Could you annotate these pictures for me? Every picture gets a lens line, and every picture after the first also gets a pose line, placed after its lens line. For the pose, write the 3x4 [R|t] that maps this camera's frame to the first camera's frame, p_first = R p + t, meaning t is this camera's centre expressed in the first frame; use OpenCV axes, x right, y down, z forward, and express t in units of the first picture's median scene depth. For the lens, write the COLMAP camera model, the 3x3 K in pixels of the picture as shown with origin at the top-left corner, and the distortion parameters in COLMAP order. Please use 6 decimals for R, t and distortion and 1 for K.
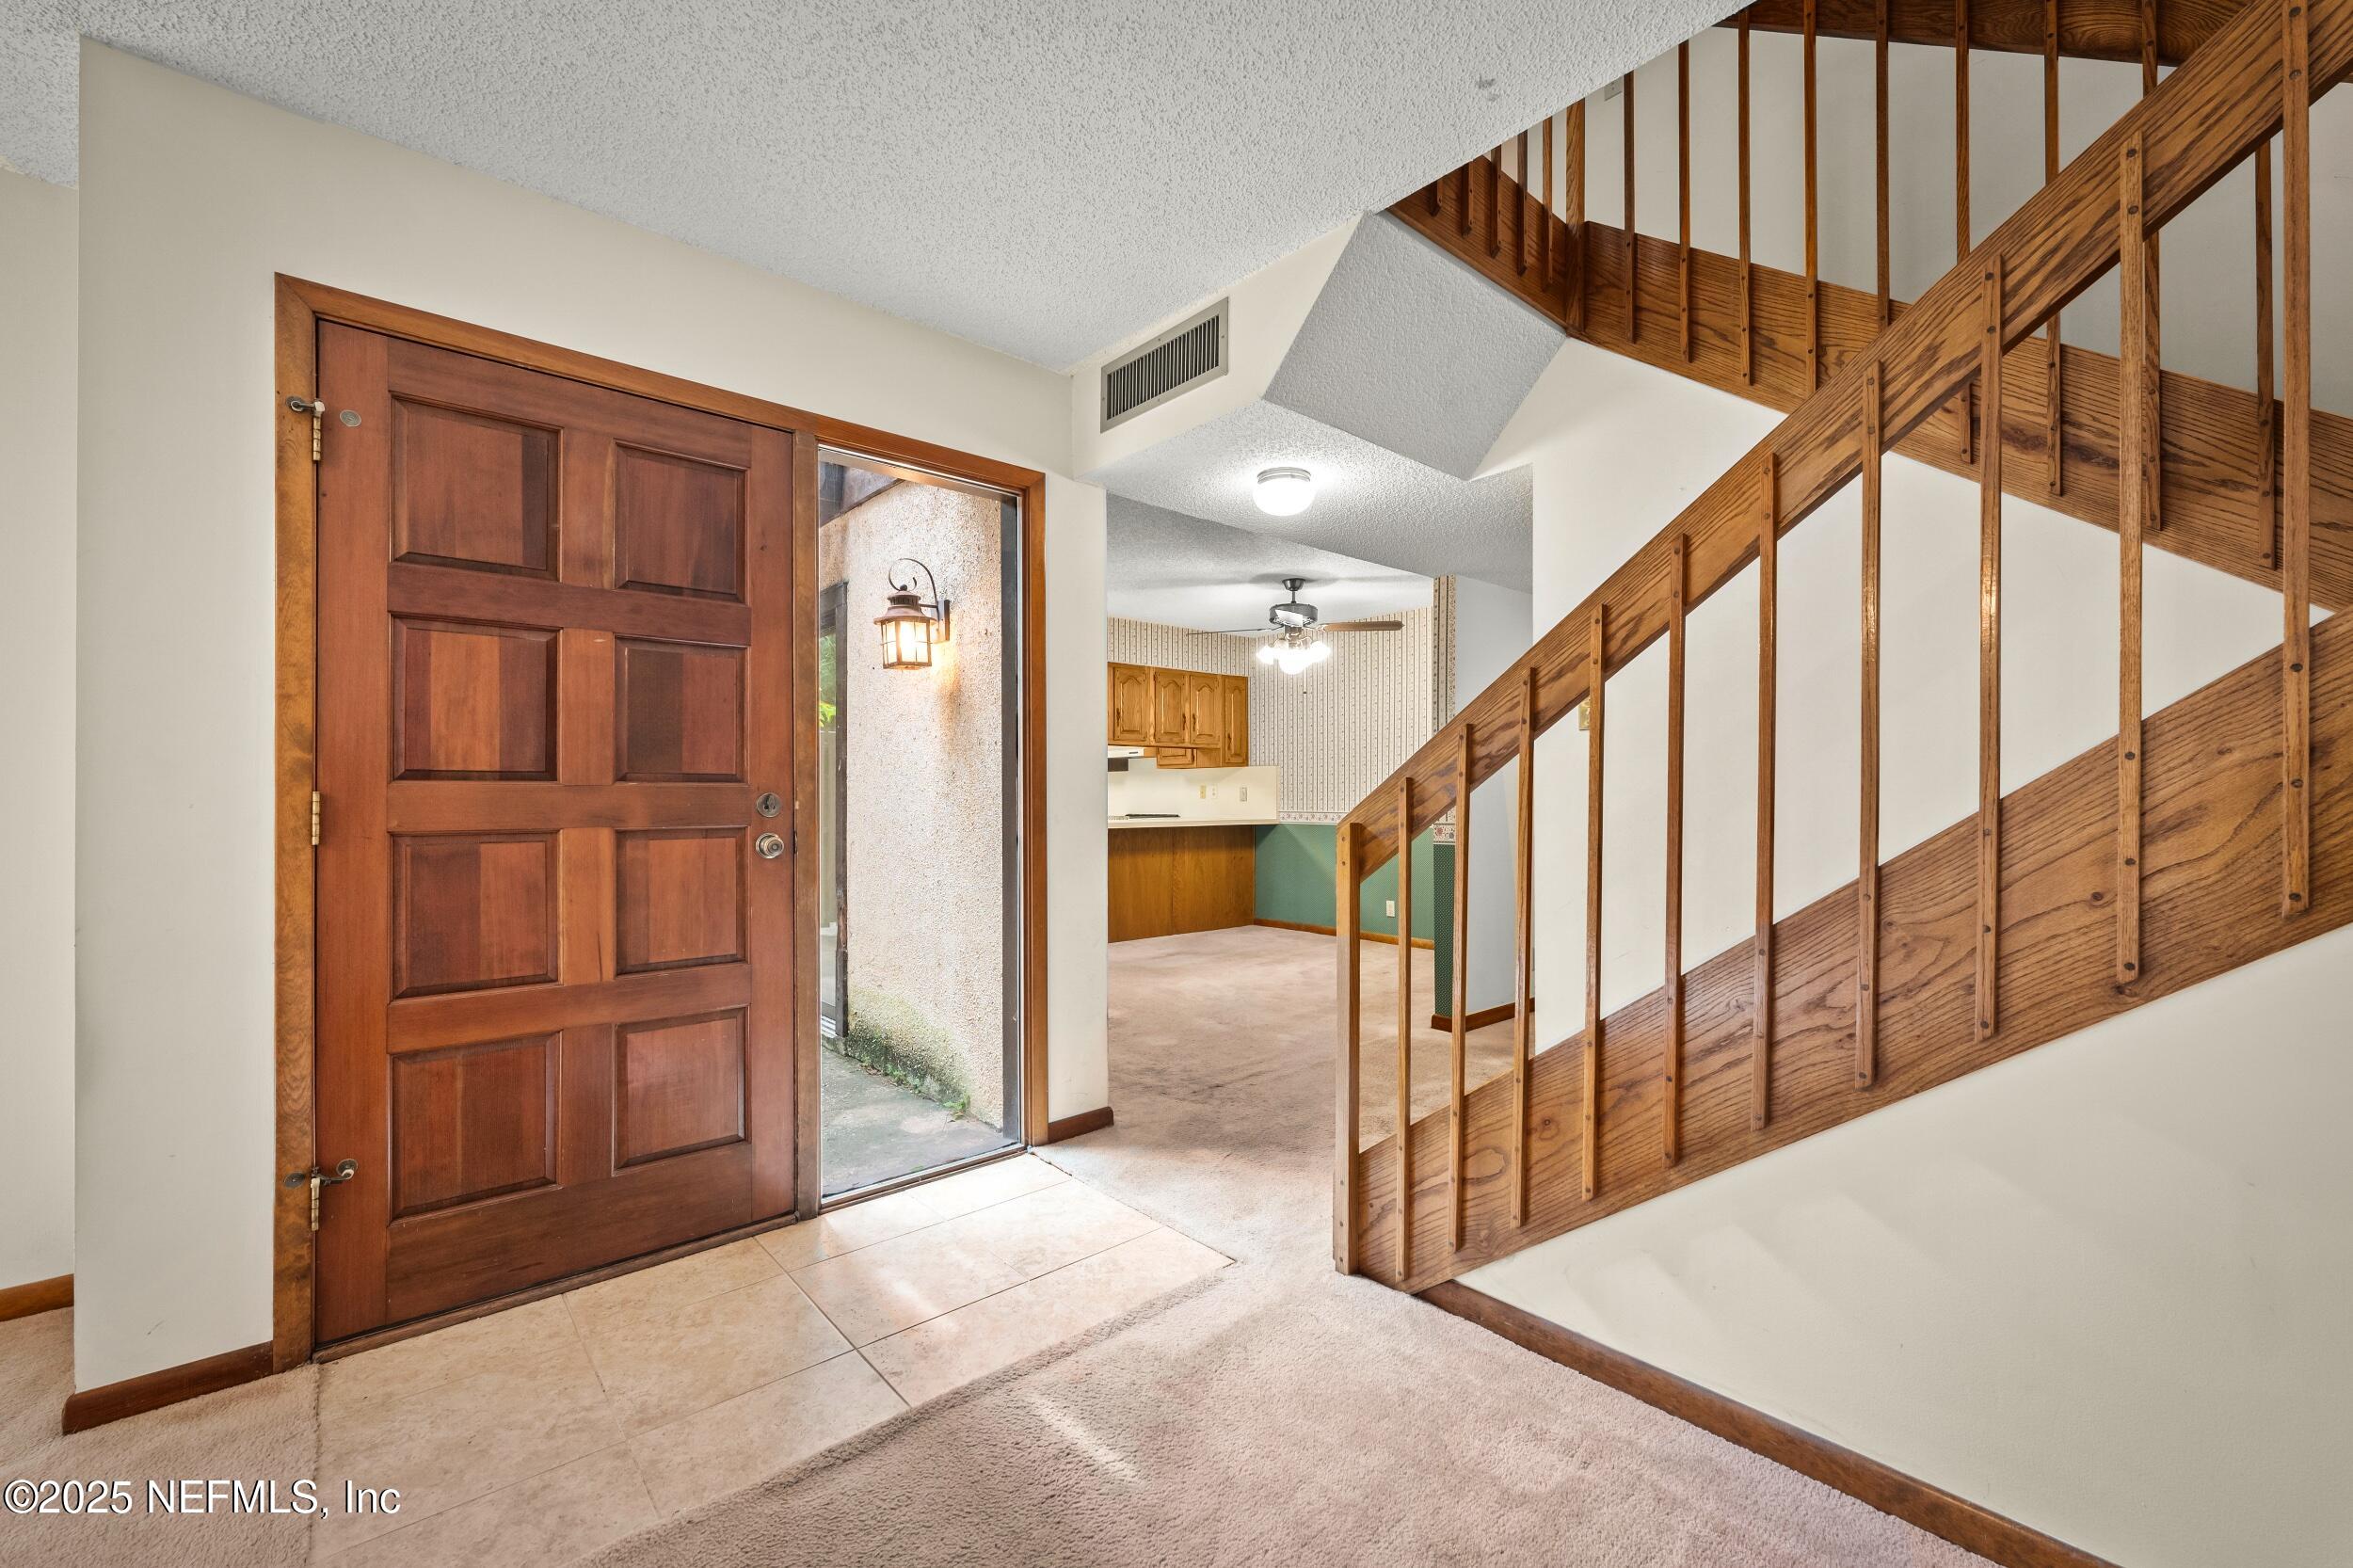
lens RADIAL K [[955.7, 0, 1183.5], [0, 955.7, 791.1], [0, 0, 1]] dist [0.001003, -0.000537]
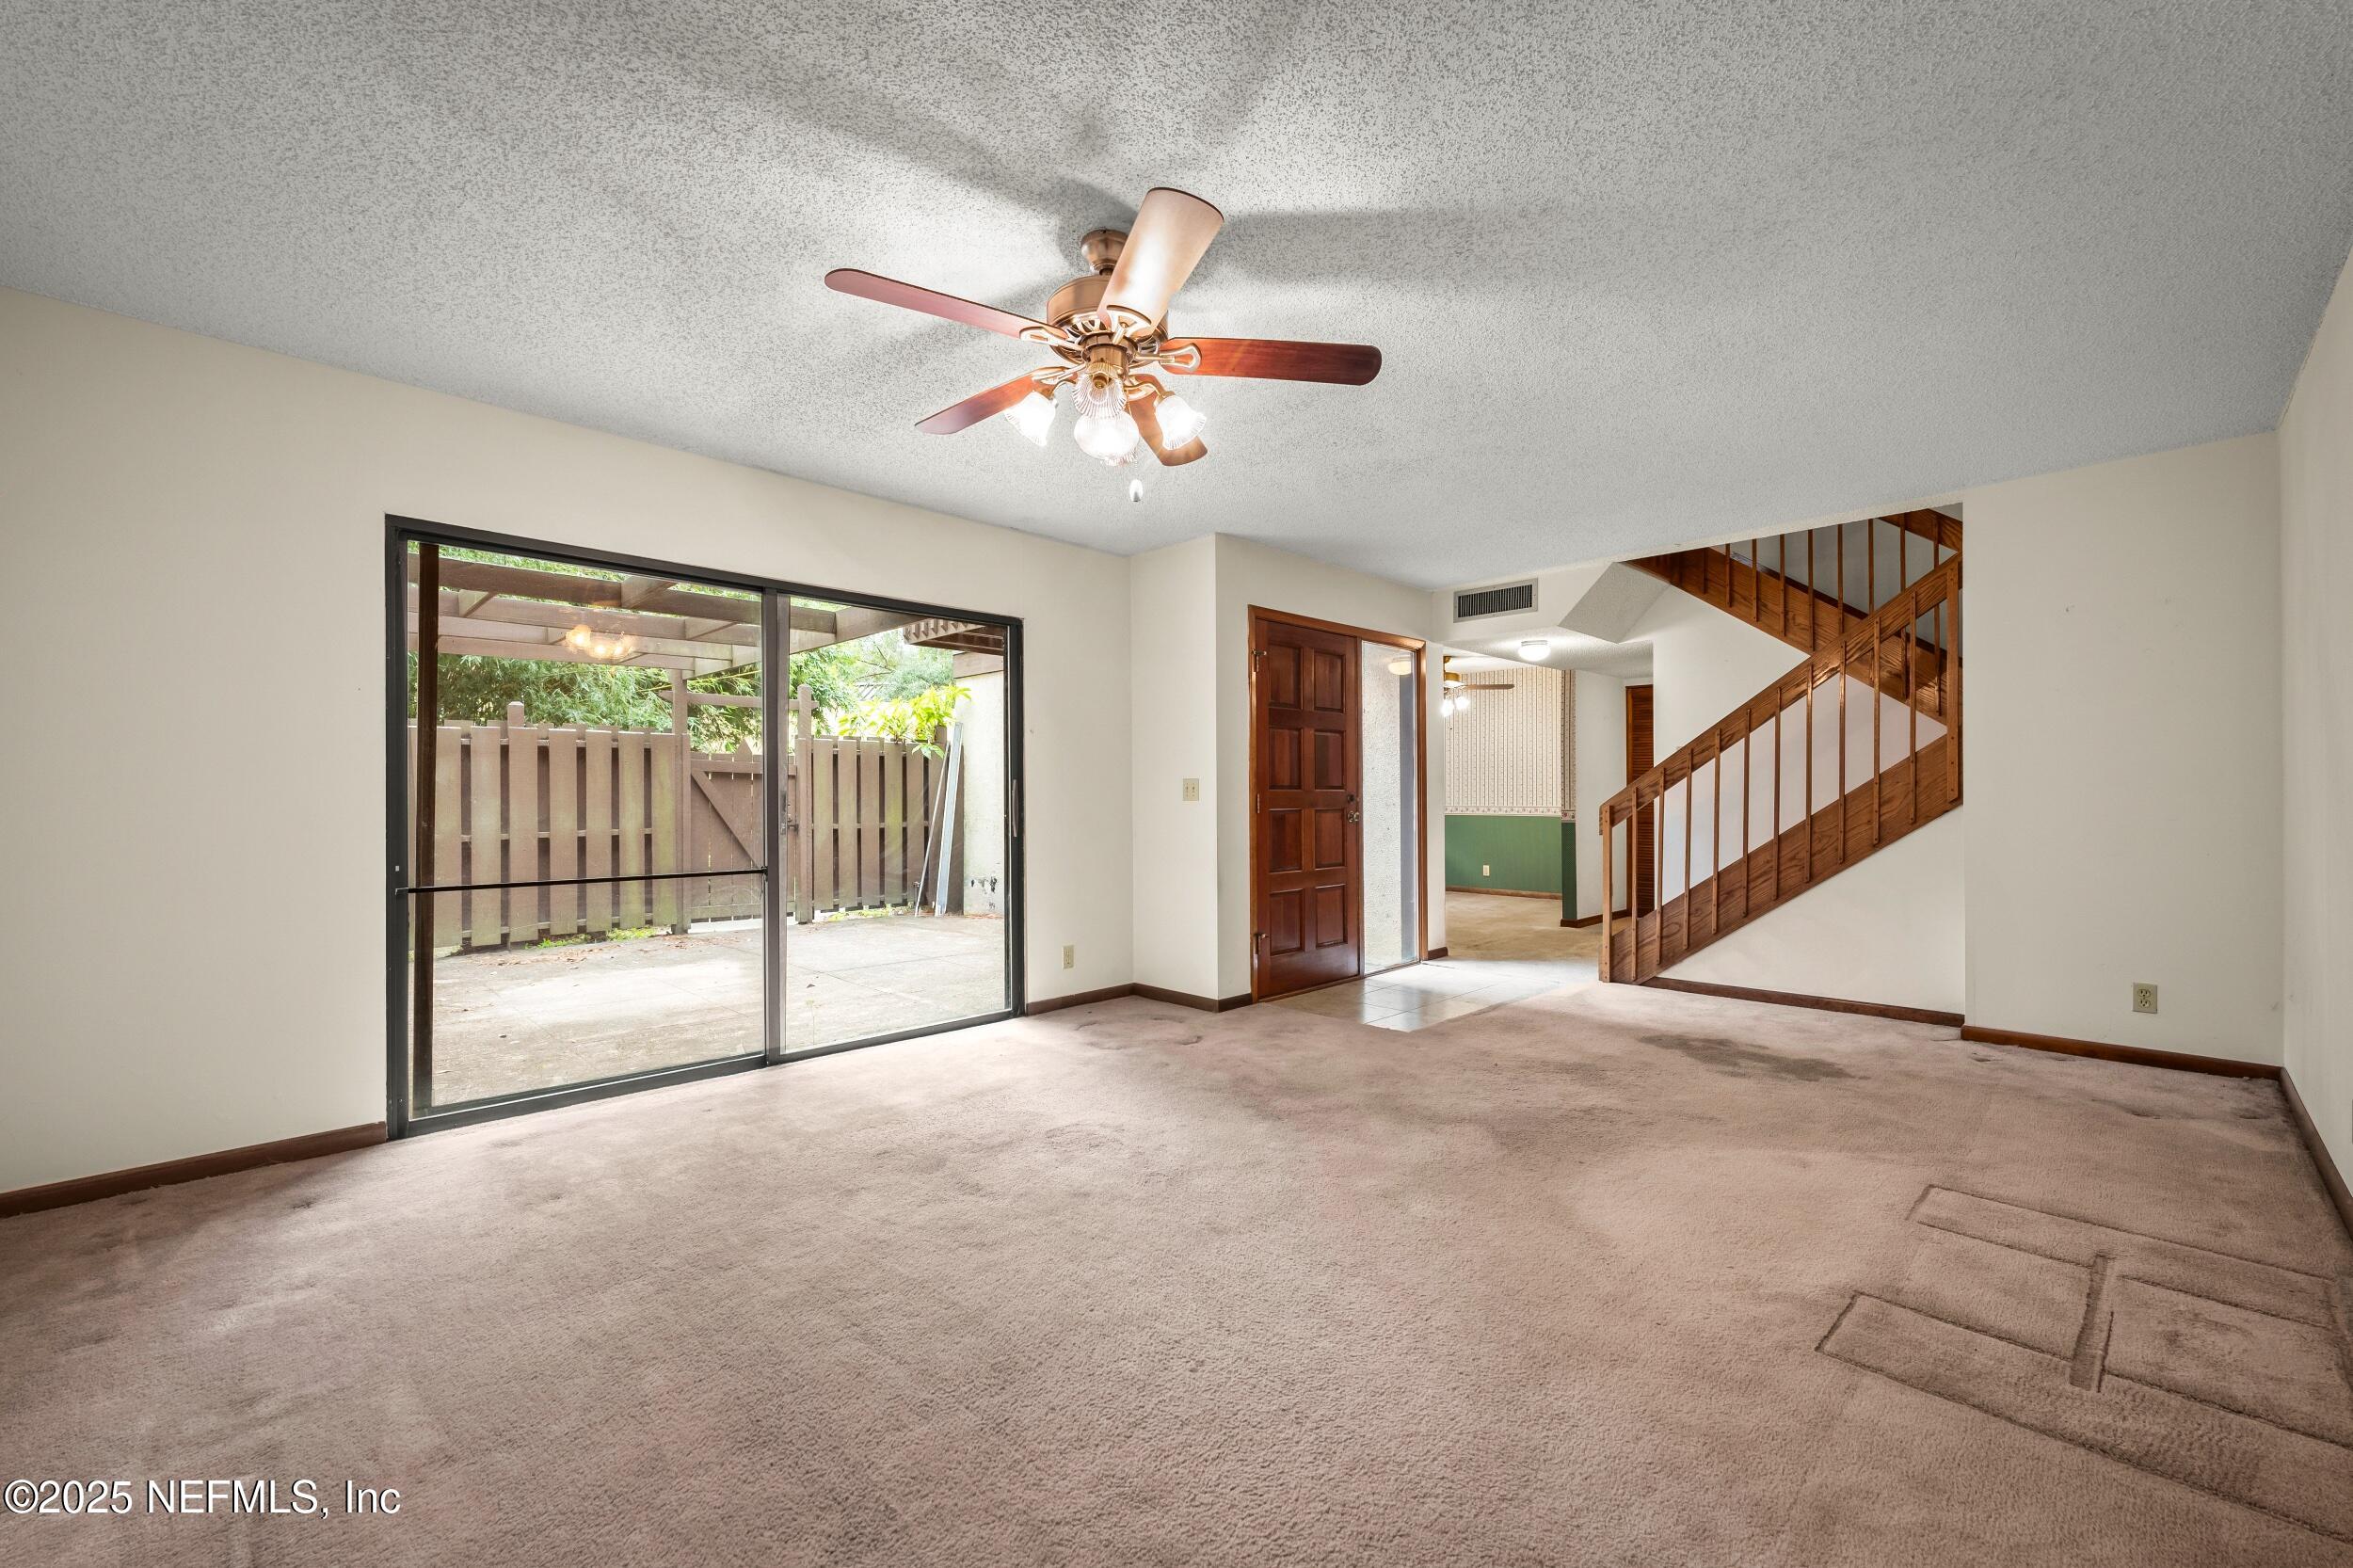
lens RADIAL K [[955.7, 0, 1191.6], [0, 955.7, 794.3], [0, 0, 1]] dist [0.001003, -0.000537]
pose [[0.997841, -0.001347, 0.065668, -1.126467], [0.001206, 0.999997, 0.002197, -0.002660], [-0.065670, -0.002113, 0.997839, -1.492544]]
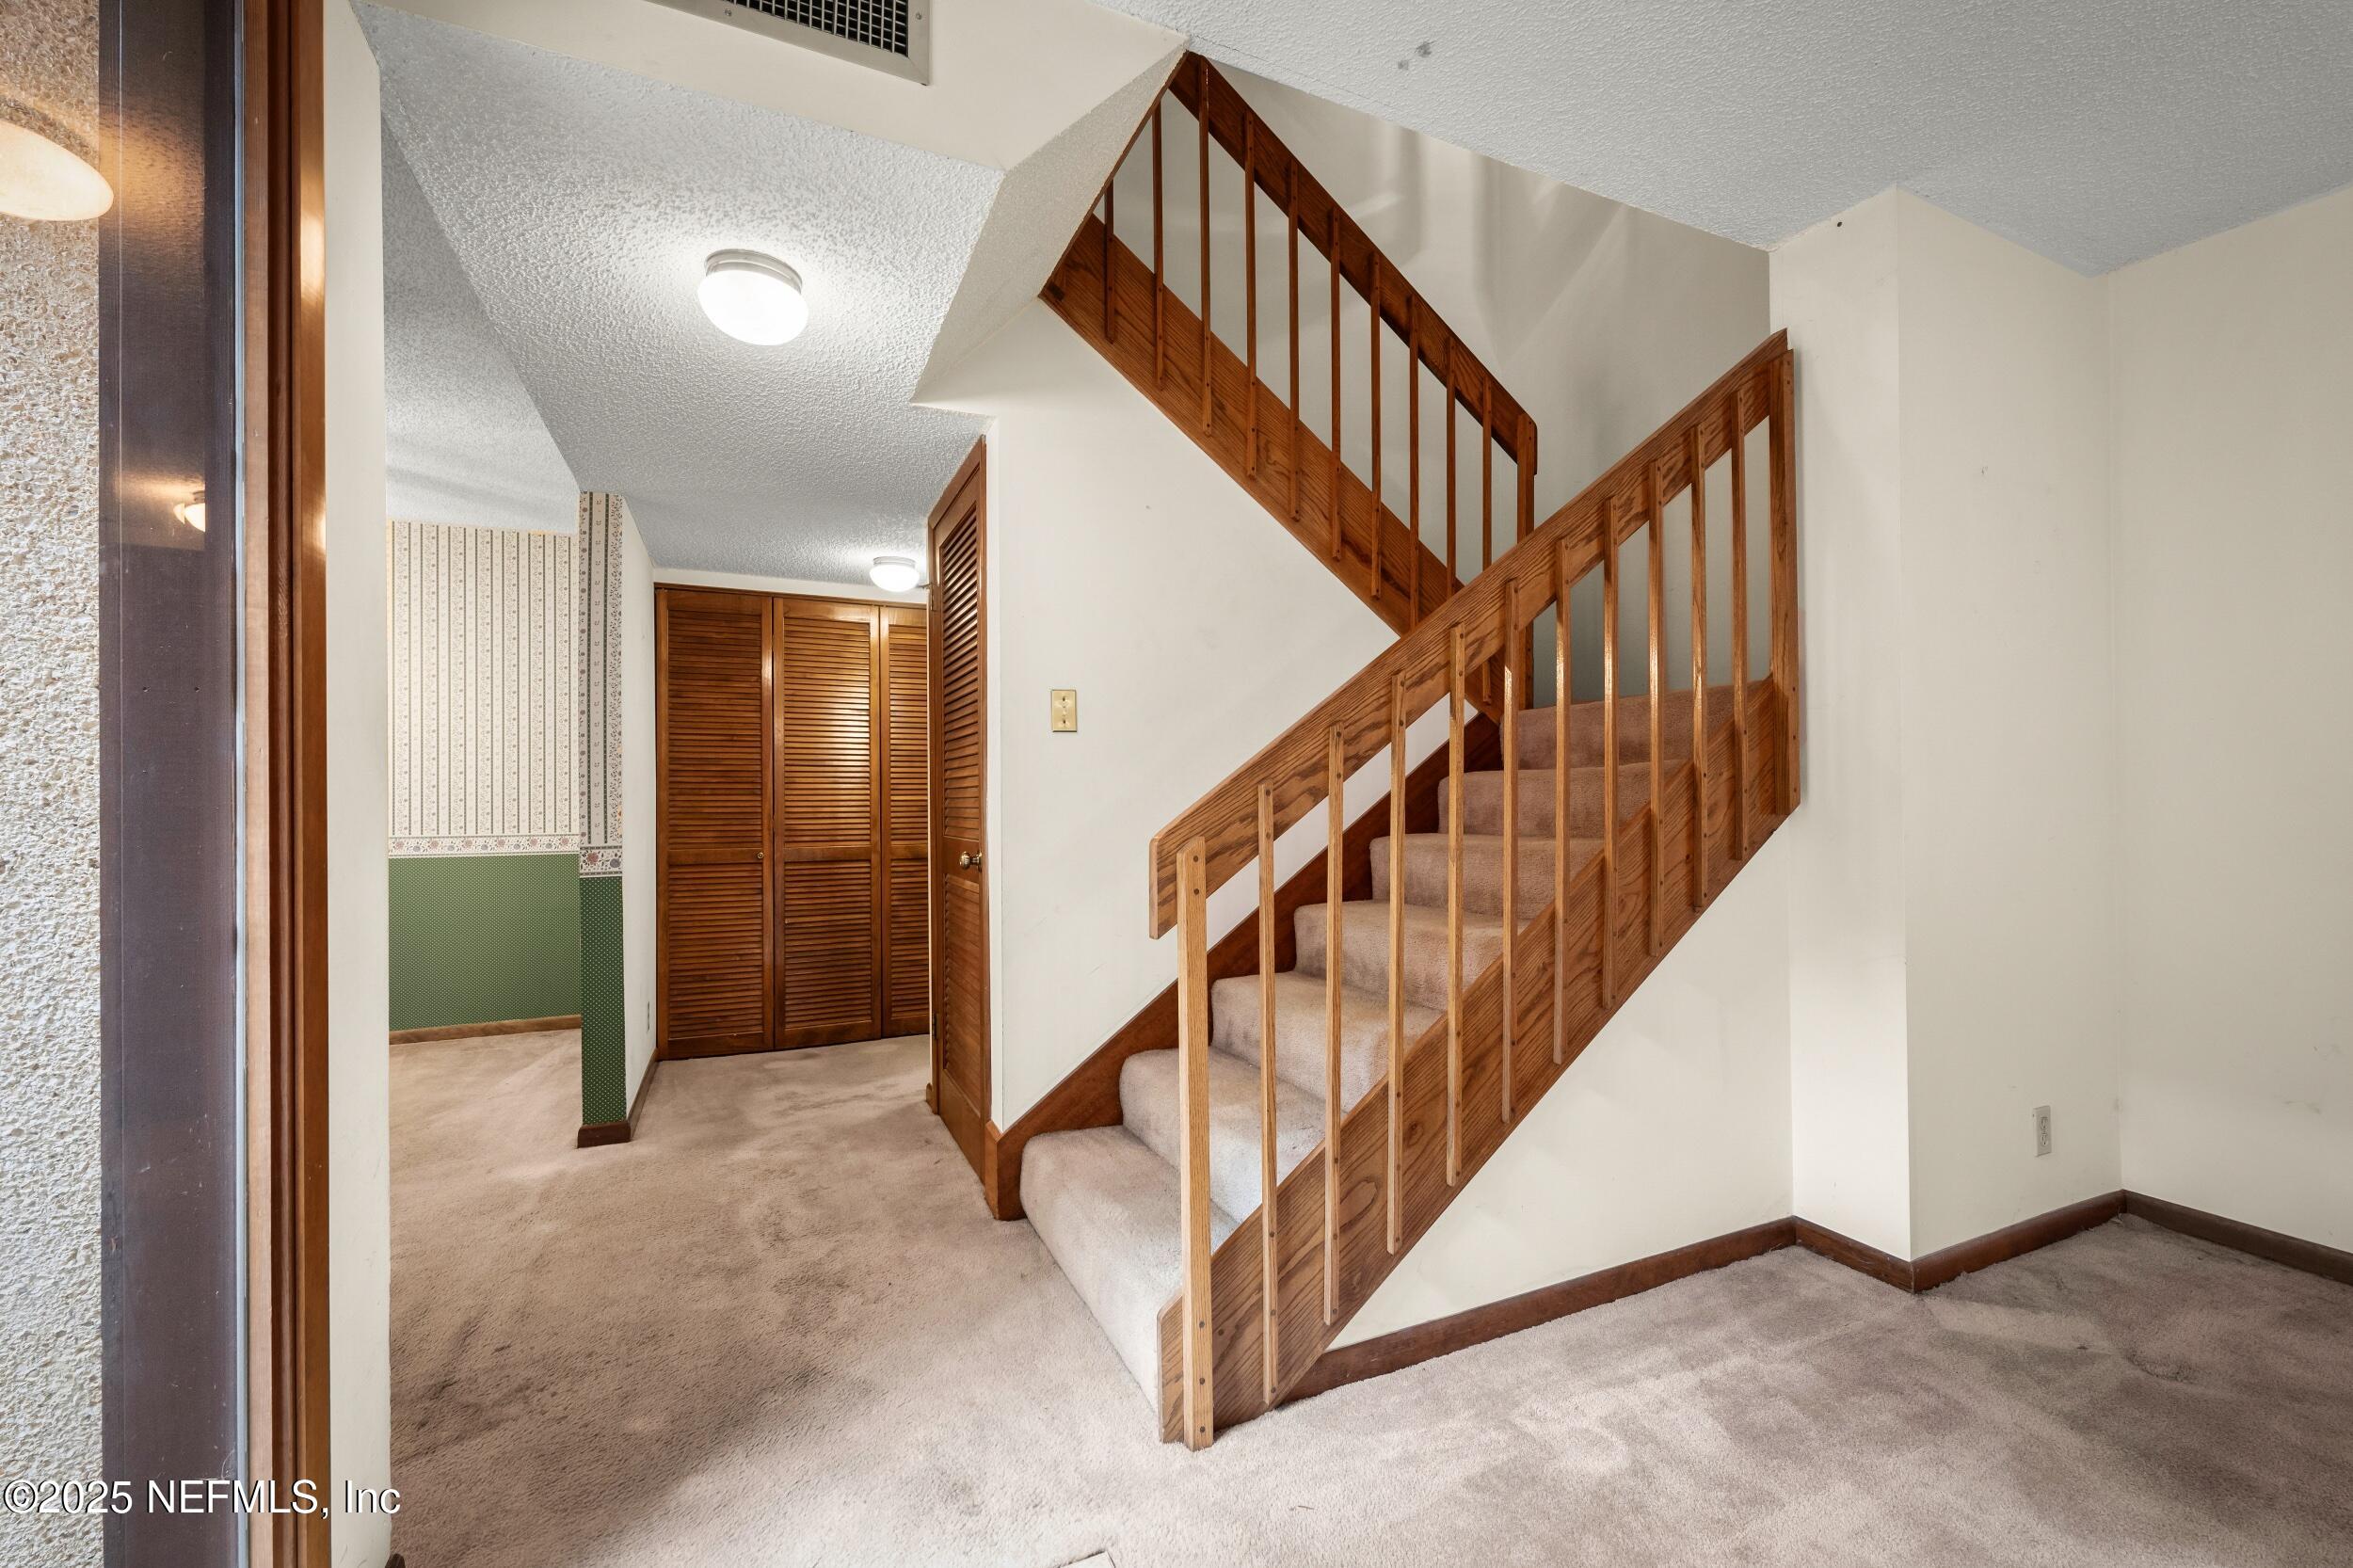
lens RADIAL K [[955.7, 0, 1197.4], [0, 955.7, 784.1], [0, 0, 1]] dist [0.001003, -0.000537]
pose [[0.291555, 0.019582, 0.956354, -0.560967], [0.005412, 0.999741, -0.022120, 0.014122], [-0.956539, 0.011625, 0.291374, 0.810975]]
